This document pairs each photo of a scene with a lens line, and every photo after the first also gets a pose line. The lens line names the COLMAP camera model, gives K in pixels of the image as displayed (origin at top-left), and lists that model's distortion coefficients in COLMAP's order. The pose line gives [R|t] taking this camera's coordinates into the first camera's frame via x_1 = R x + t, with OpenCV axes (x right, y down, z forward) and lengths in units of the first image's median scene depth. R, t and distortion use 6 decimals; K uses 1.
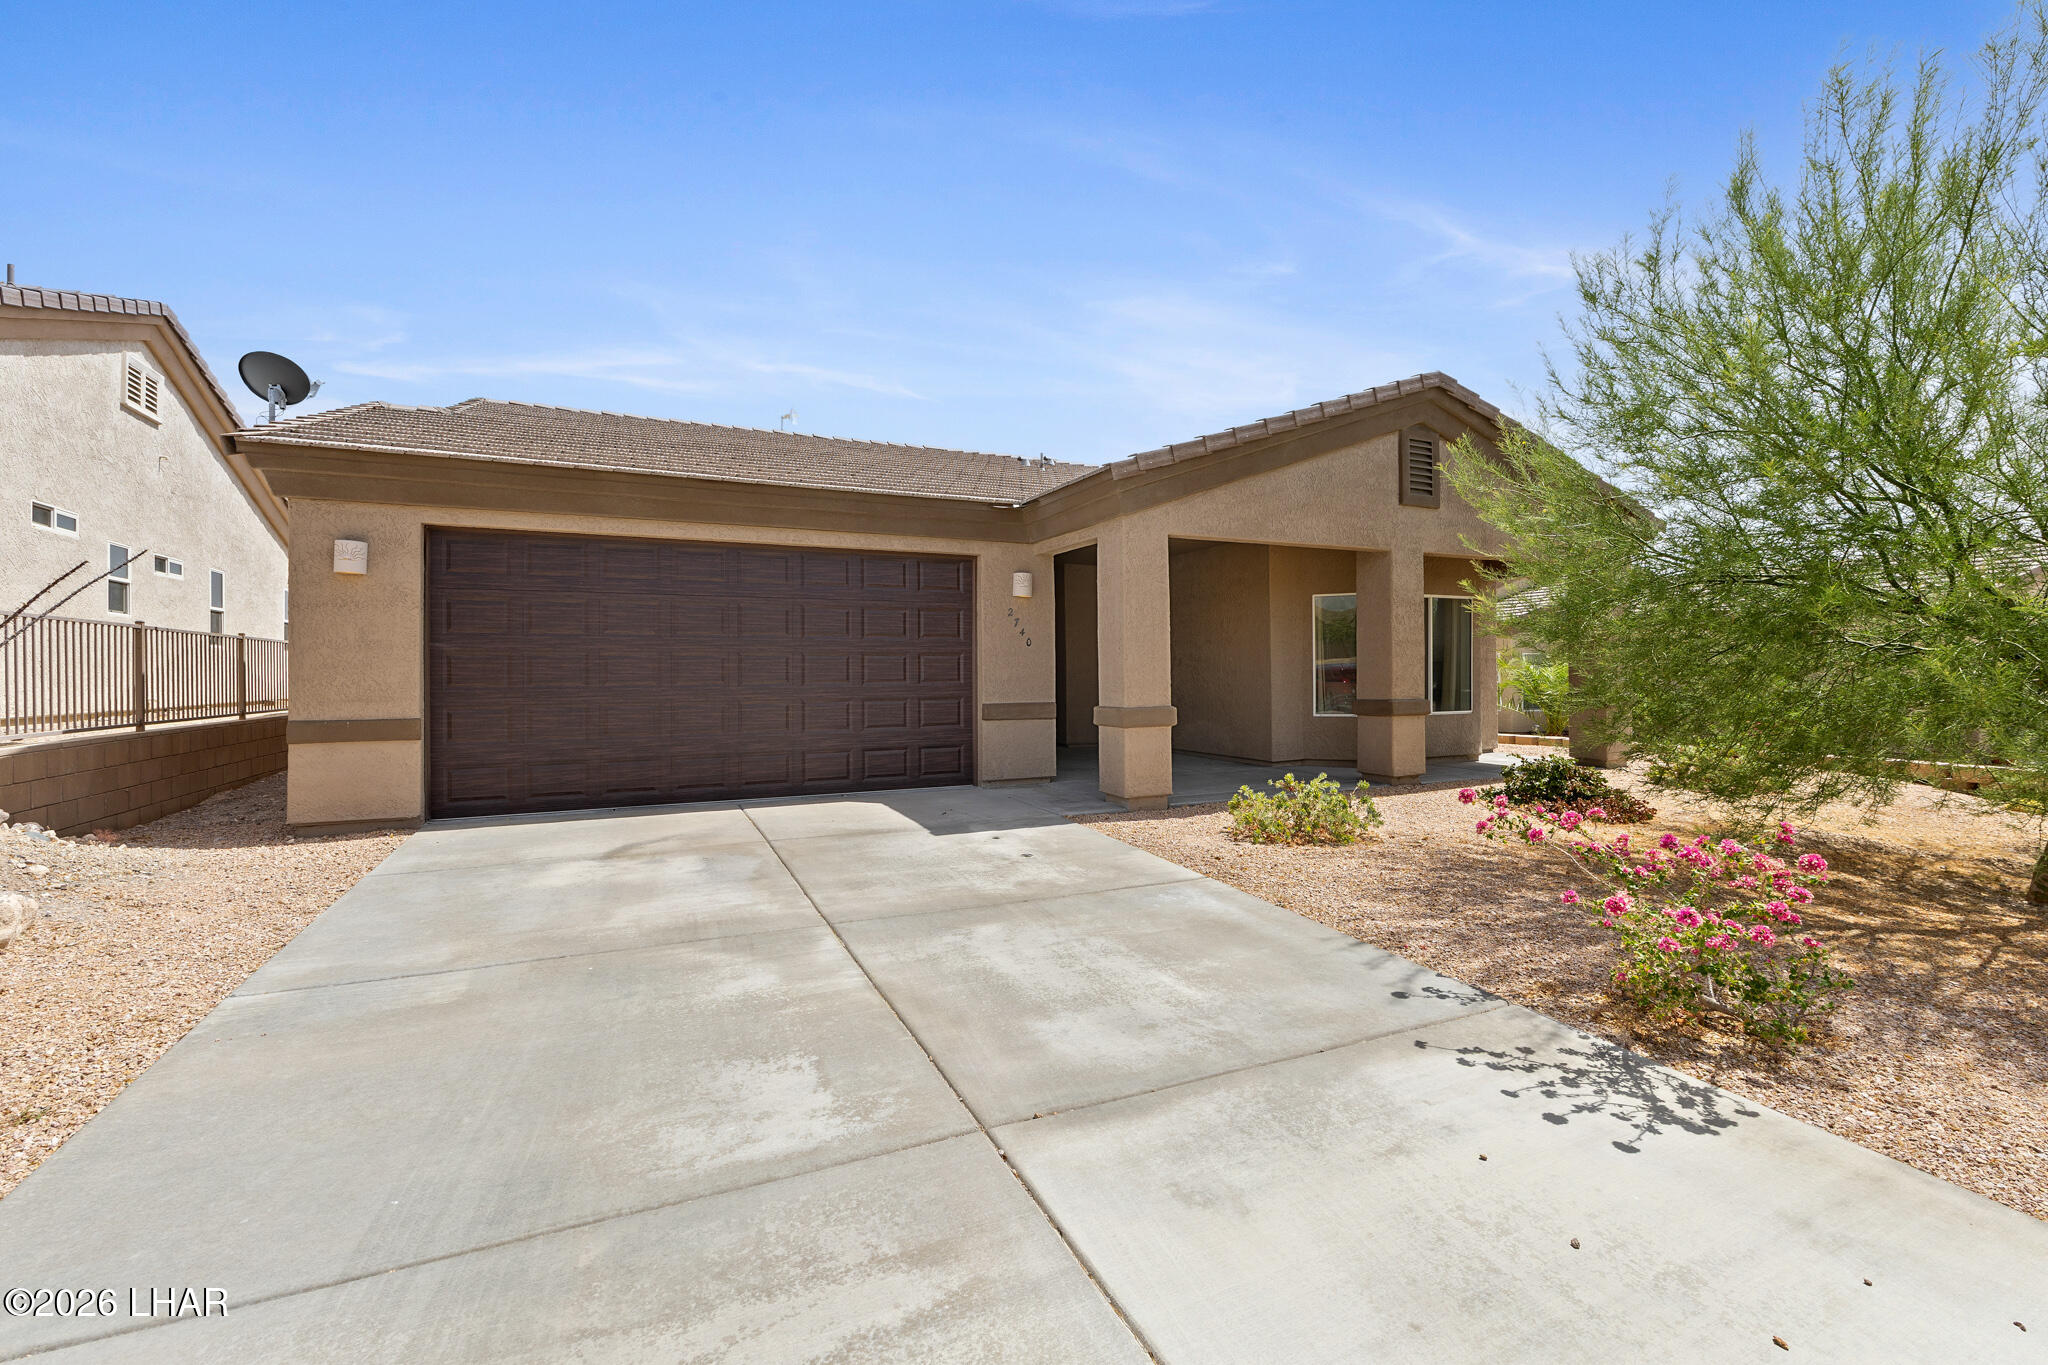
lens RADIAL K [[869.5, 0, 1011.9], [0, 869.5, 672.4], [0, 0, 1]] dist [-0.000108, 0.000035]
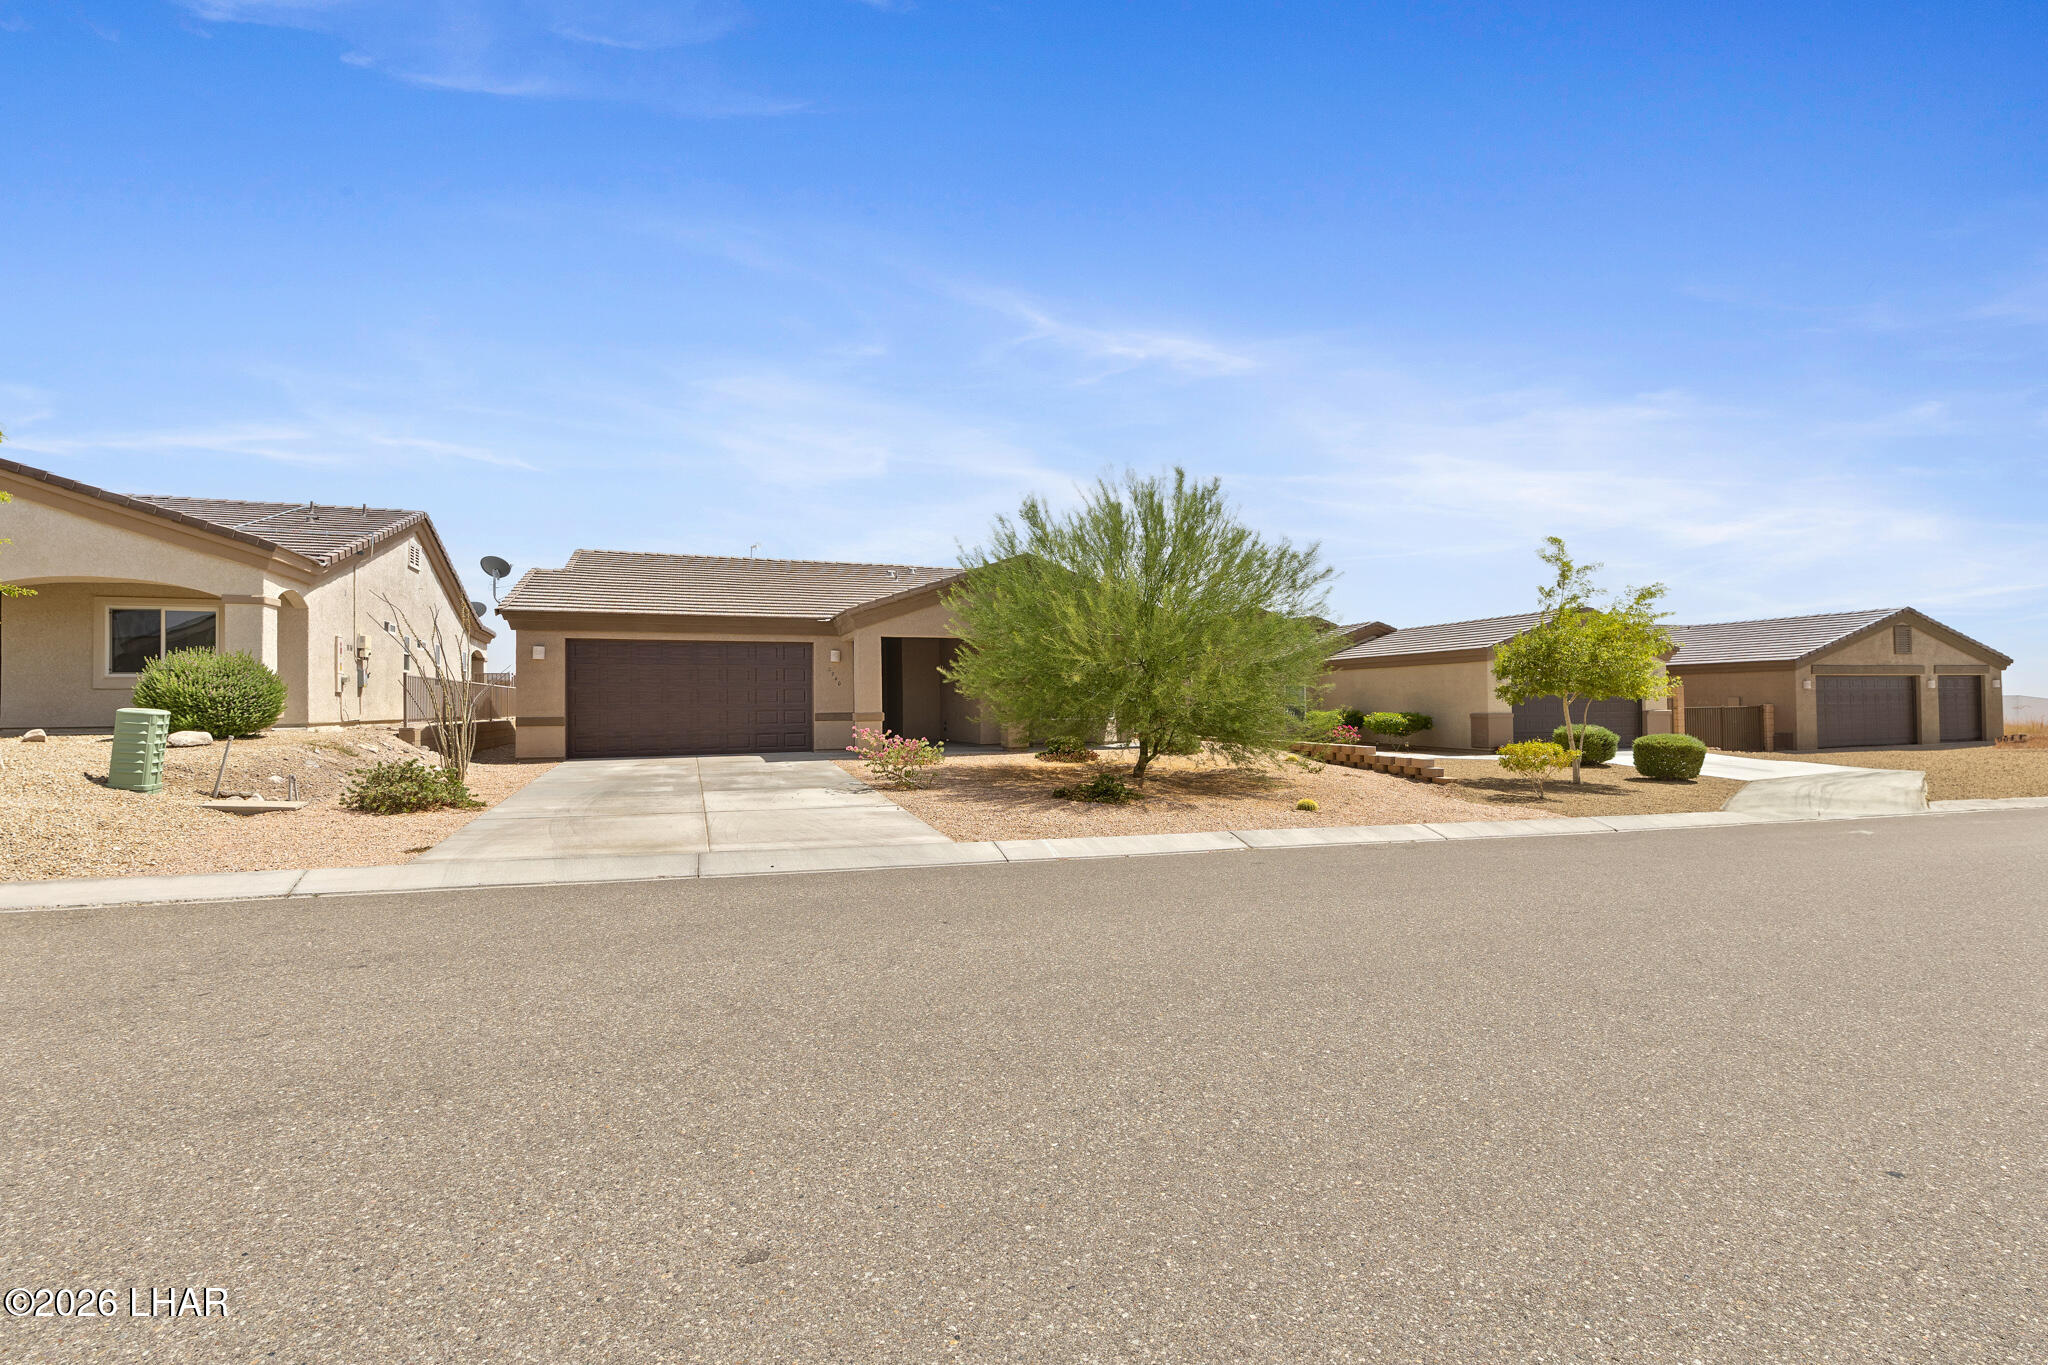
lens RADIAL K [[897.5, 0, 1029.4], [0, 897.5, 696.2], [0, 0, 1]] dist [-0.000593, -0.000118]
pose [[0.998079, -0.004757, -0.061777, 0.708081], [0.004192, 0.999948, -0.009260, 0.020745], [0.061818, 0.008983, 0.998047, -1.301639]]
